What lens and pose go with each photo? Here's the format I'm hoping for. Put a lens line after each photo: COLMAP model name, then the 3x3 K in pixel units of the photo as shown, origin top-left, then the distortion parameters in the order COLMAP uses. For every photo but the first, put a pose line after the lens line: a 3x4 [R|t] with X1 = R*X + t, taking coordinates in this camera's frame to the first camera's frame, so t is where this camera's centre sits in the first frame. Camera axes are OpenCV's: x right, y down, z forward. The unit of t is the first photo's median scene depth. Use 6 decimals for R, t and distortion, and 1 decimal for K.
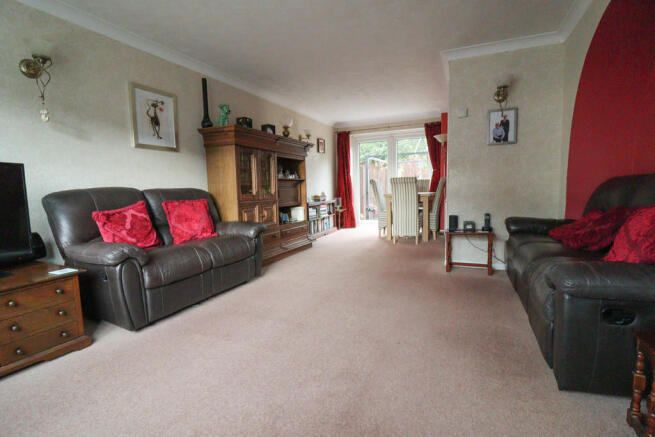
lens RADIAL K [[309.8, 0, 325.9], [0, 309.8, 216.2], [0, 0, 1]] dist [0.001605, -0.000850]
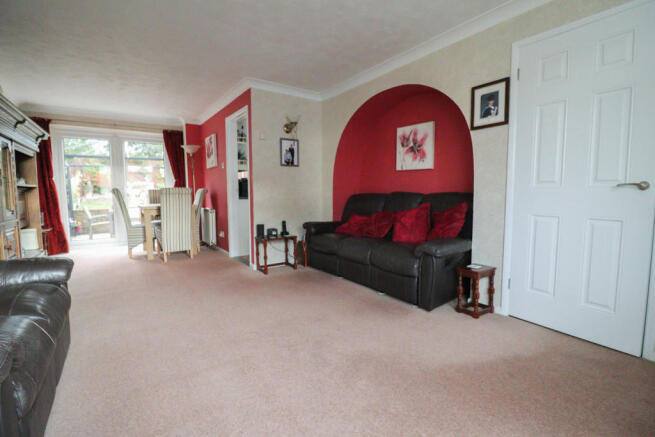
lens RADIAL K [[309.8, 0, 325.9], [0, 309.8, 218.9], [0, 0, 1]] dist [0.001605, -0.000850]
pose [[0.522861, -0.059240, 0.850357, -0.442790], [0.073180, 0.997019, 0.024461, -0.034174], [-0.849271, 0.049440, 0.525638, 0.204148]]
